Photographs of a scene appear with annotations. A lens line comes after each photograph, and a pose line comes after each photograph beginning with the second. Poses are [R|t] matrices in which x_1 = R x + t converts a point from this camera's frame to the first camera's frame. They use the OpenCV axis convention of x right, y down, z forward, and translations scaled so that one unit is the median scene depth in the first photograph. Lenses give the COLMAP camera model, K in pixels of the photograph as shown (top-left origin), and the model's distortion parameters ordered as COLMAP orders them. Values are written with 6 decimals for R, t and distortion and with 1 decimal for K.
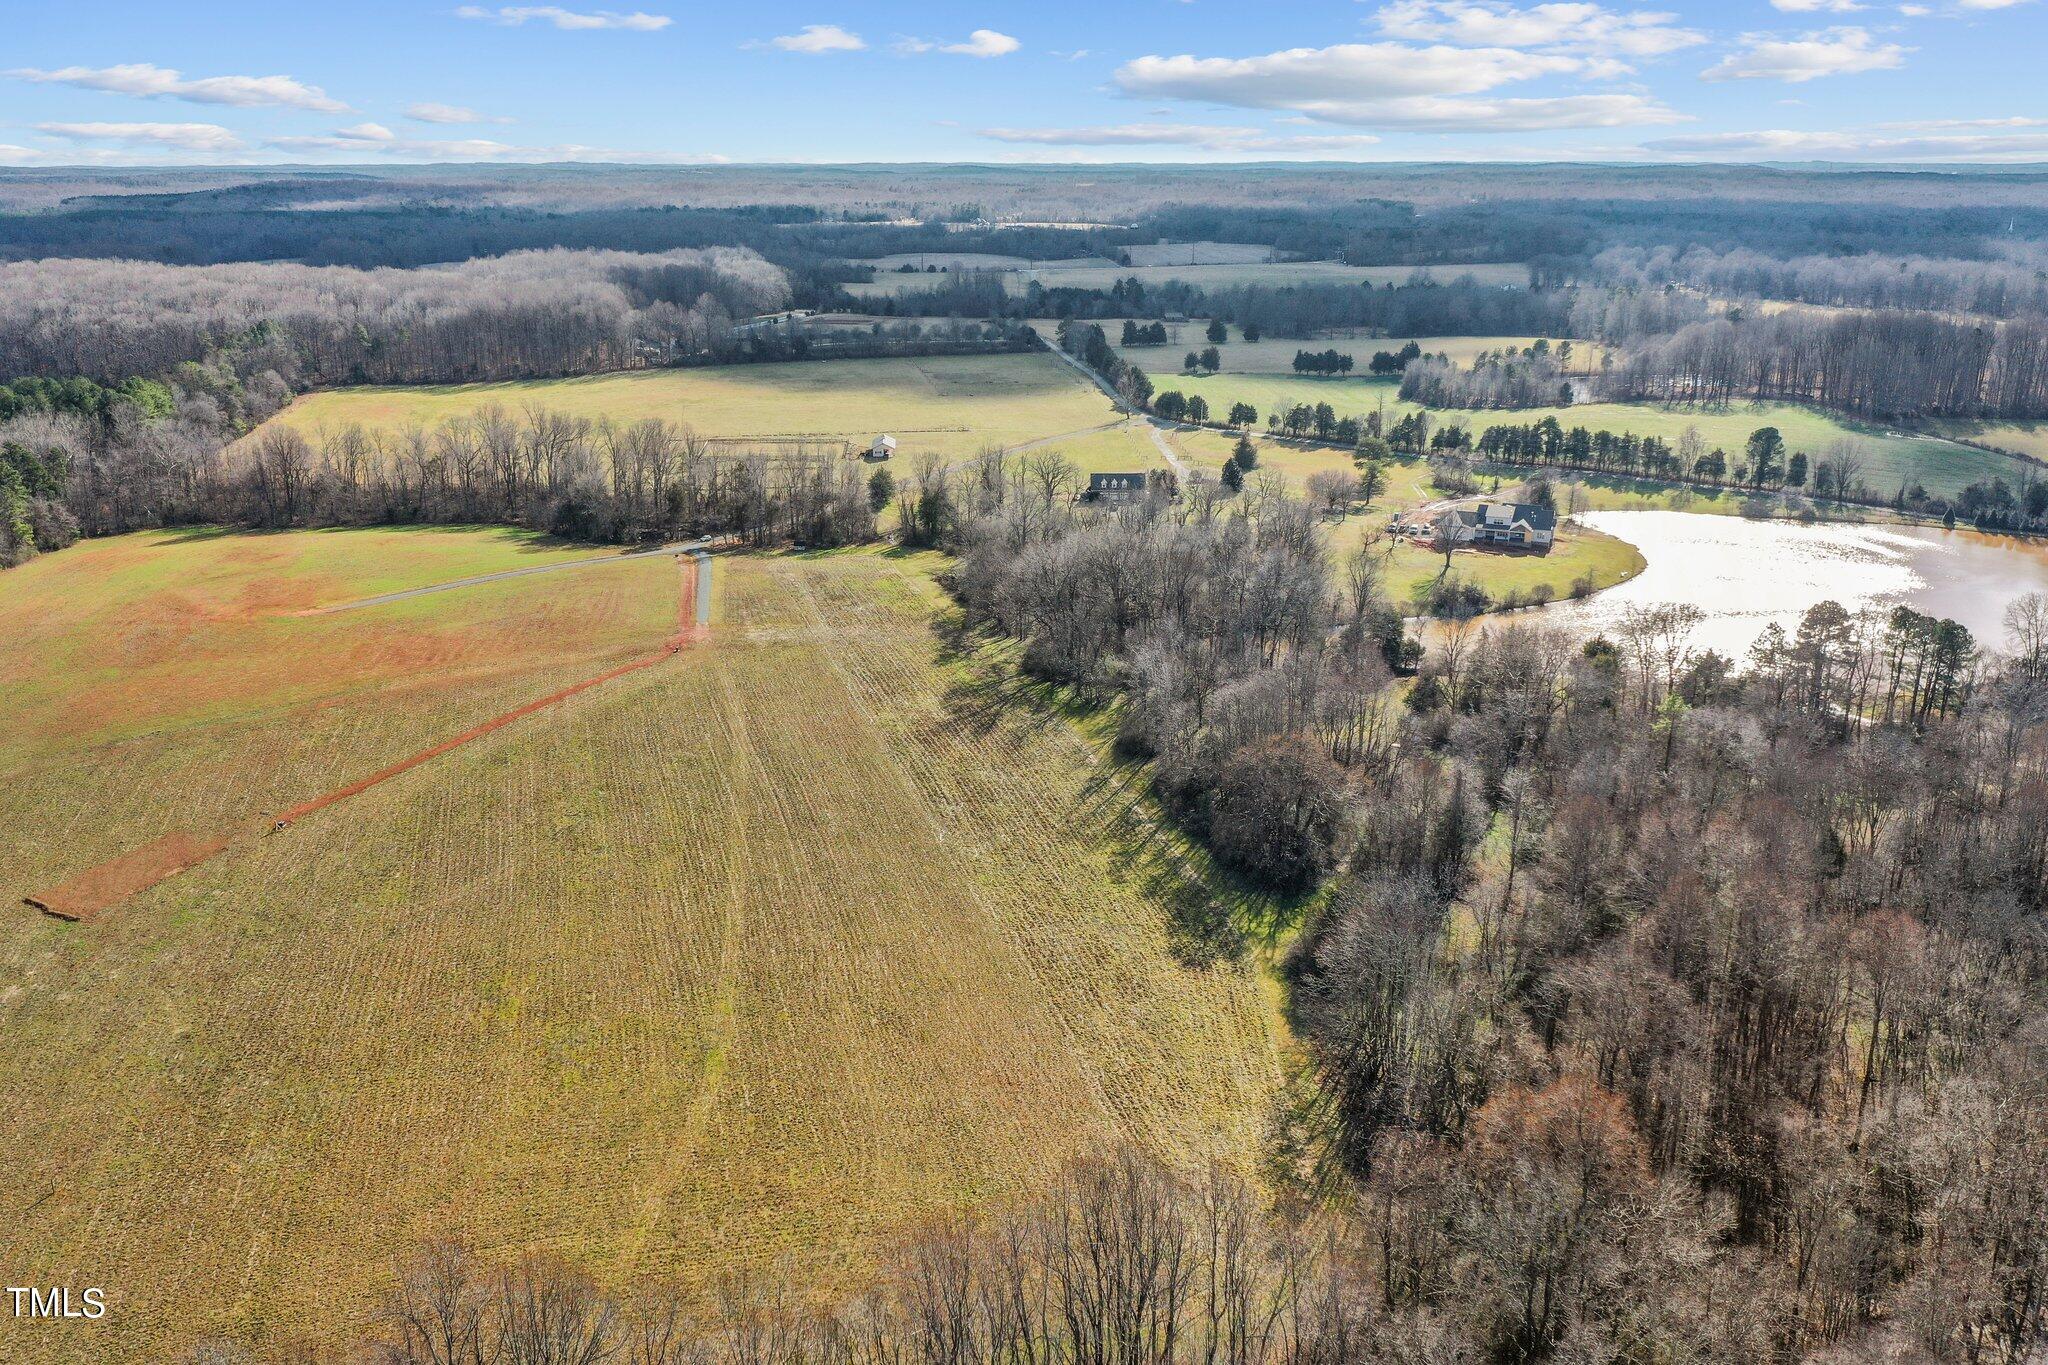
lens RADIAL K [[1614.7, 0, 1024.0], [0, 1614.7, 682.5], [0, 0, 1]] dist [-0.008632, 0.005537]
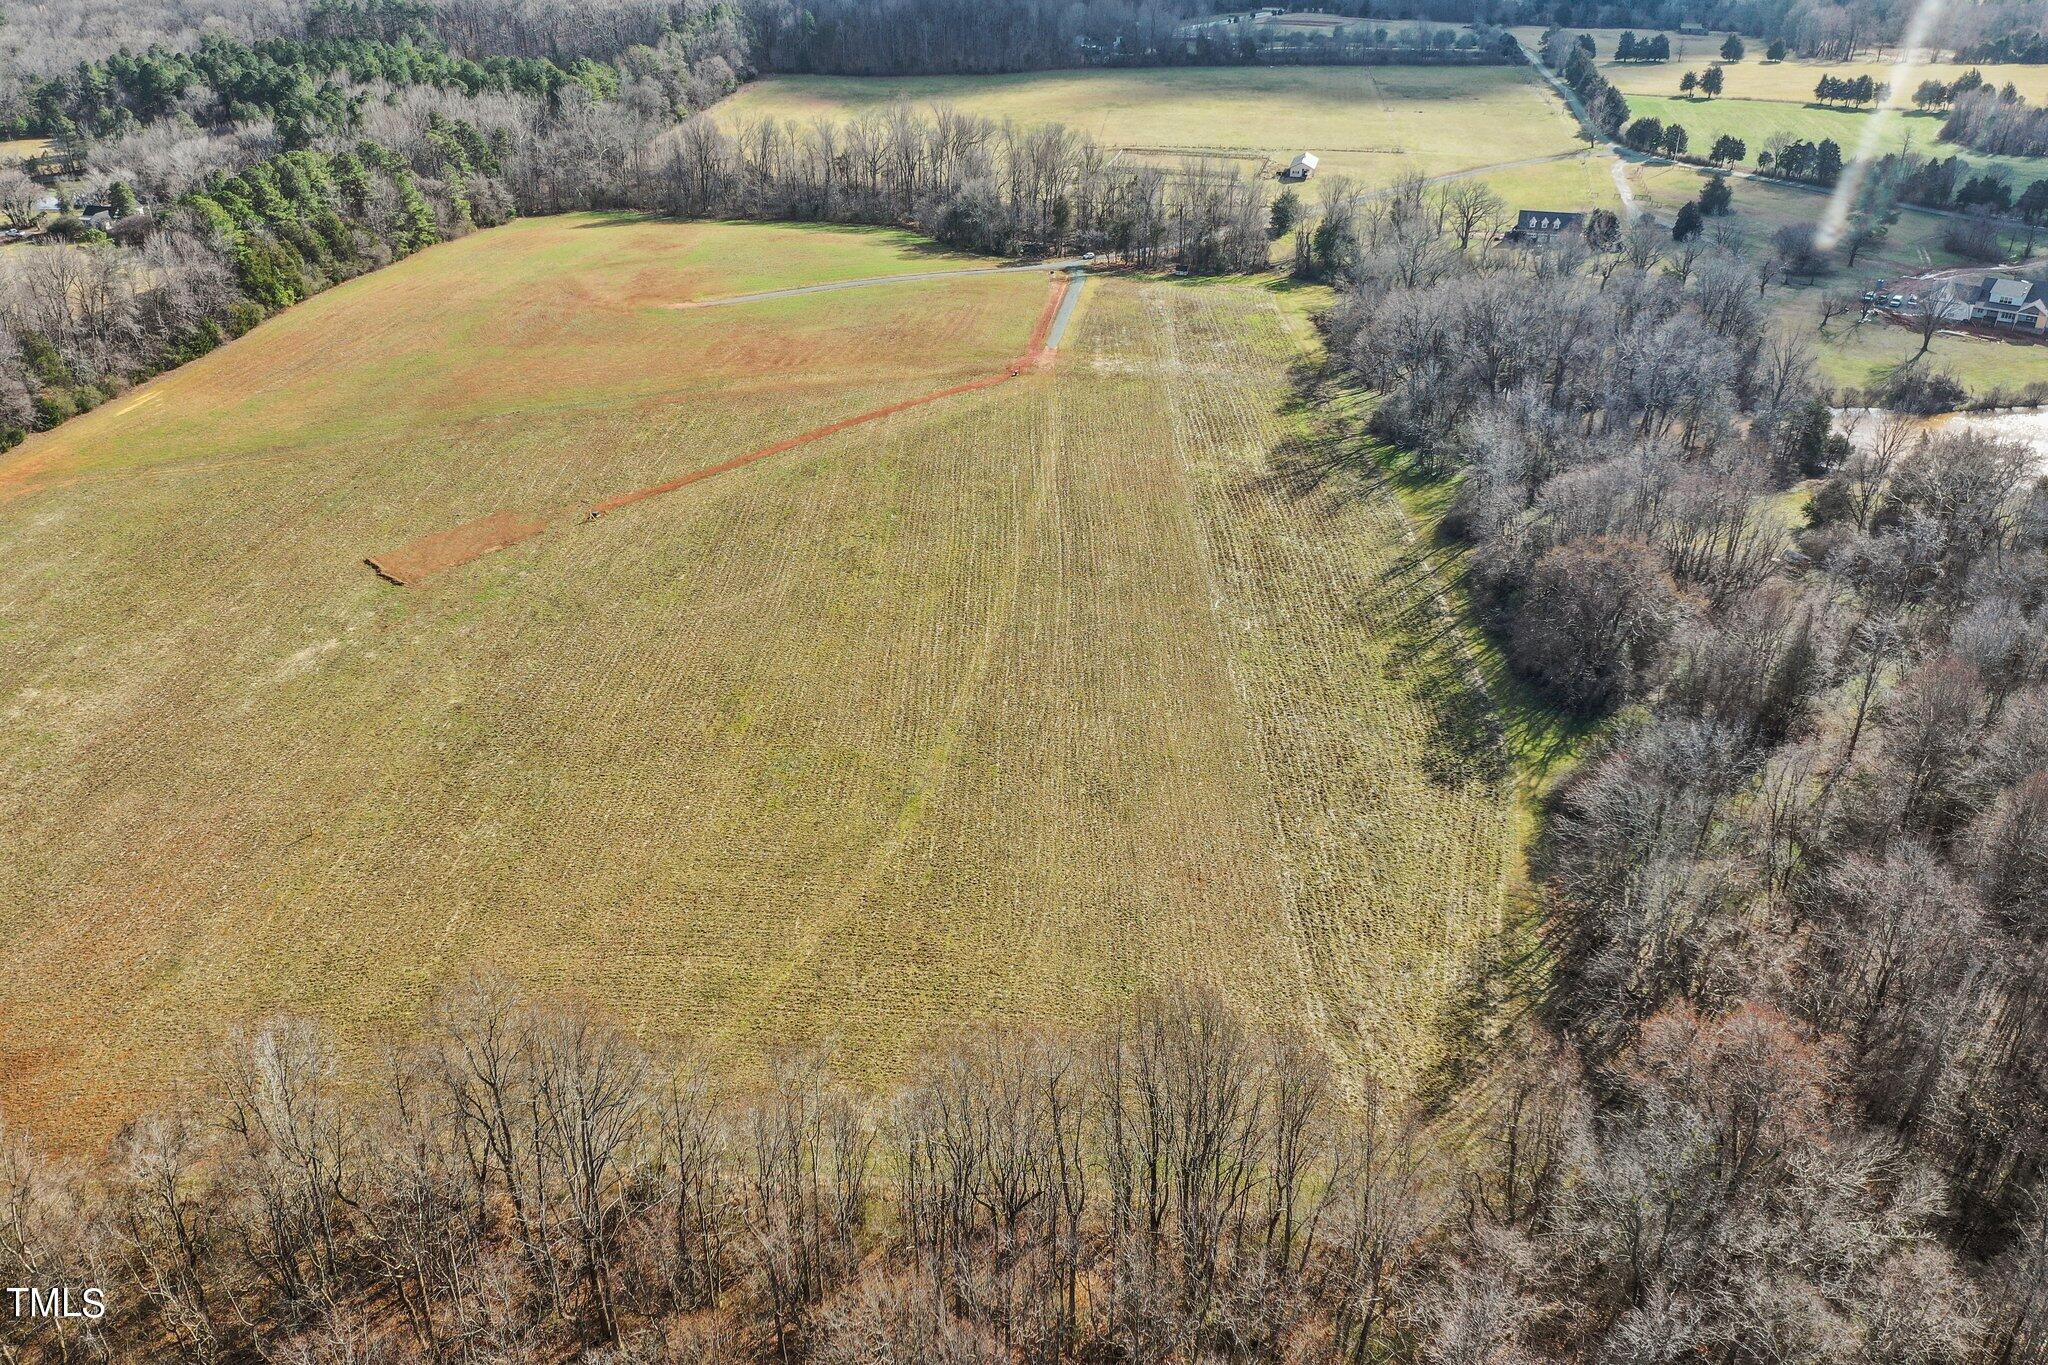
lens RADIAL K [[1611.6, 0, 1024.0], [0, 1611.6, 682.5], [0, 0, 1]] dist [-0.008785, 0.004815]
pose [[0.955598, 0.136307, -0.261254, 0.064007], [-0.089910, 0.979177, 0.182011, -0.014027], [0.280624, -0.150440, 0.947955, 0.048250]]
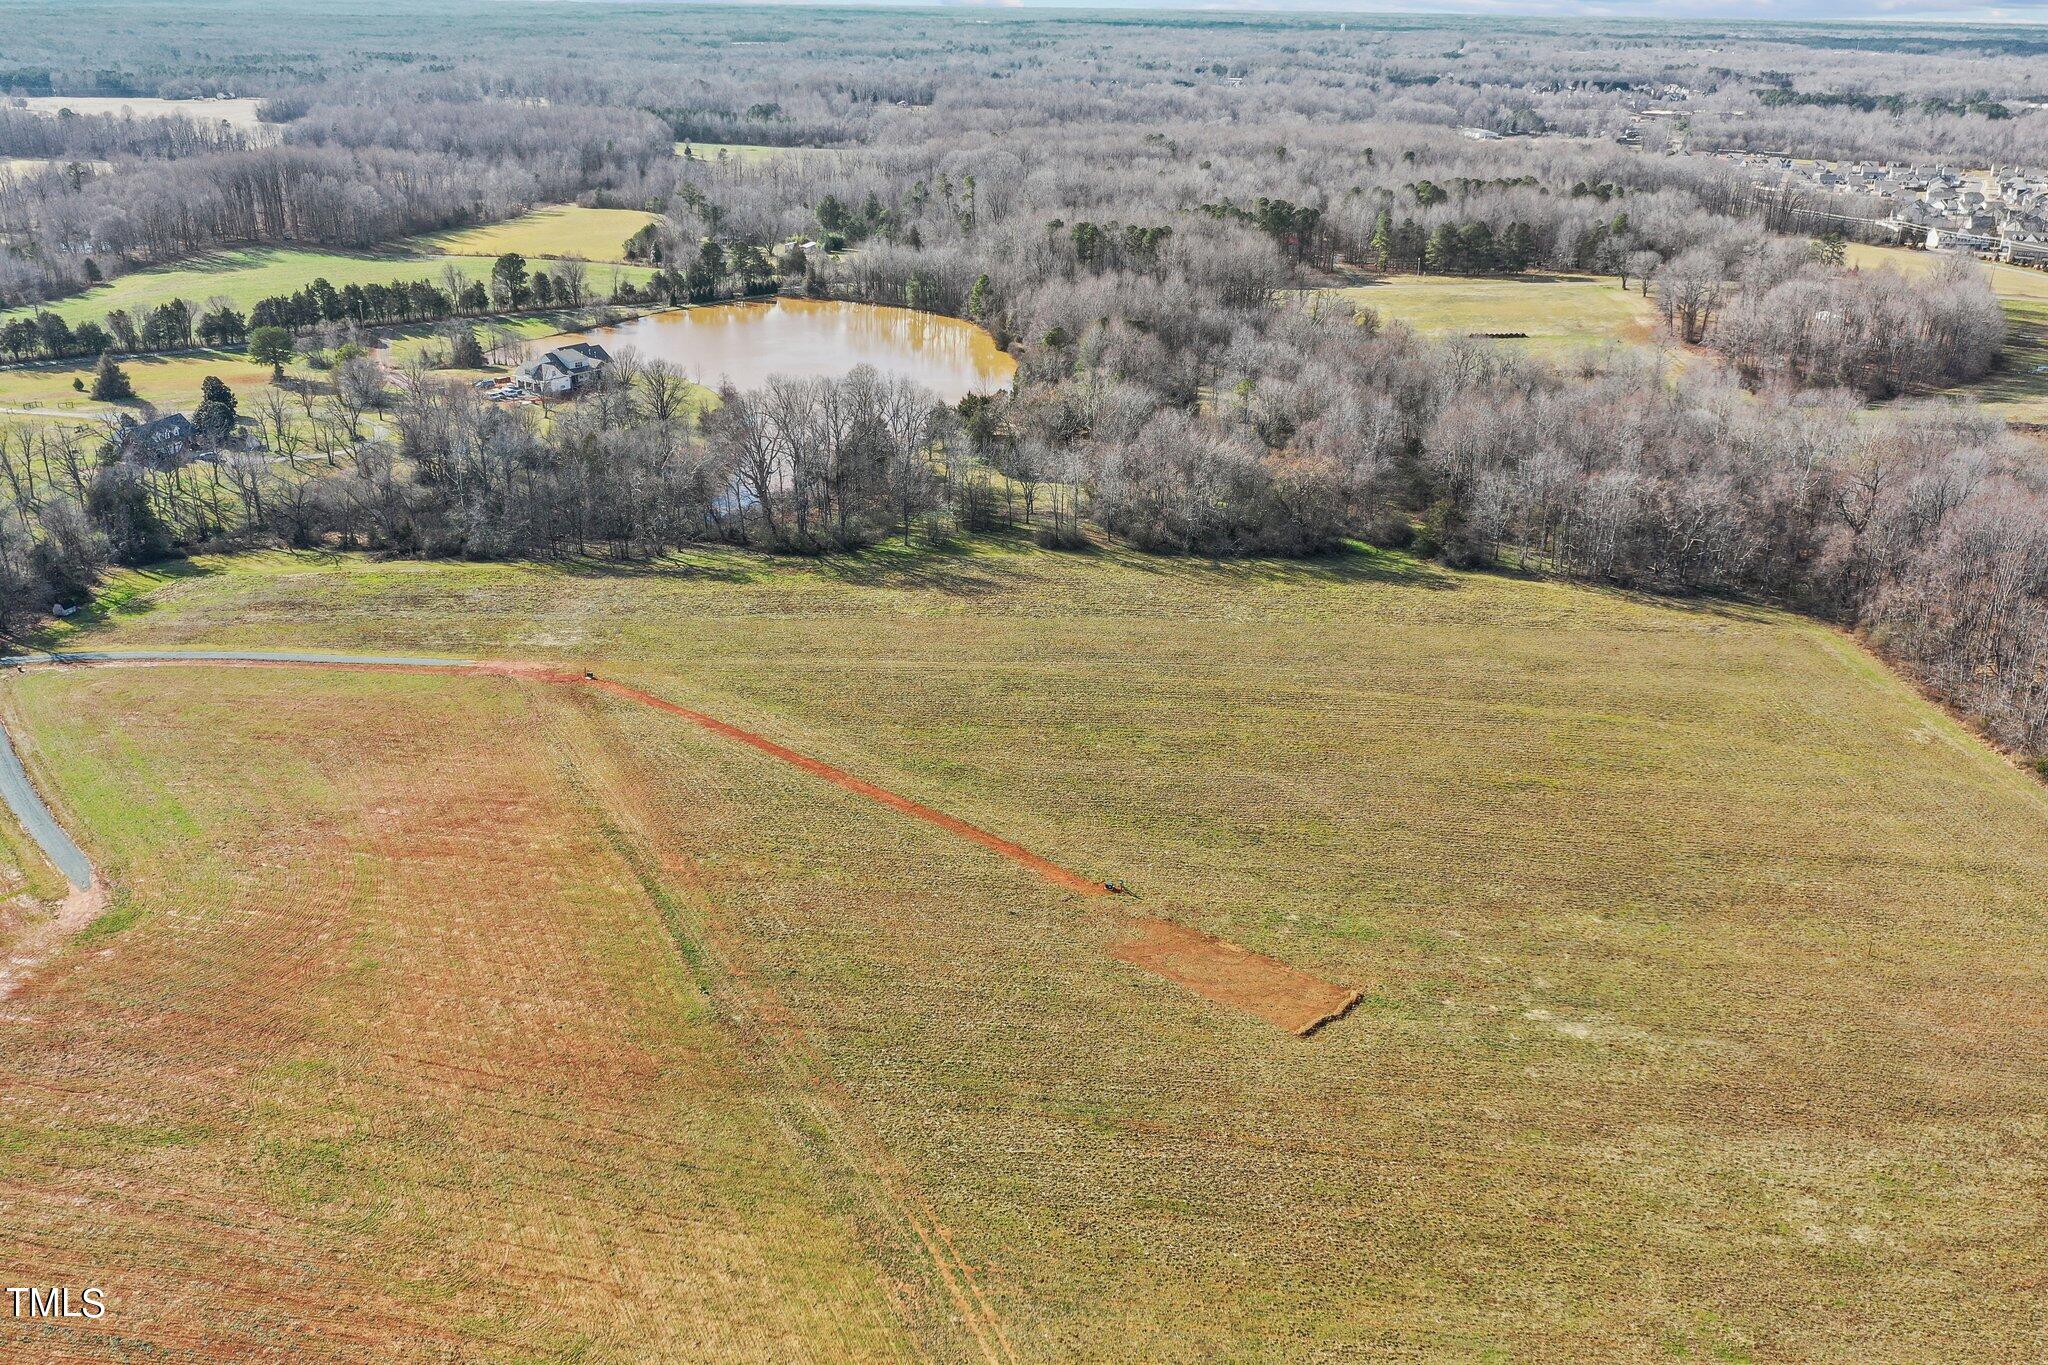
lens RADIAL K [[1660.8, 0, 1024.0], [0, 1660.8, 682.5], [0, 0, 1]] dist [-0.007833, 0.001743]
pose [[0.247887, -0.364757, 0.897499, -0.795106], [0.288555, 0.912164, 0.291019, -0.170495], [-0.924818, 0.186839, 0.331366, 0.517669]]
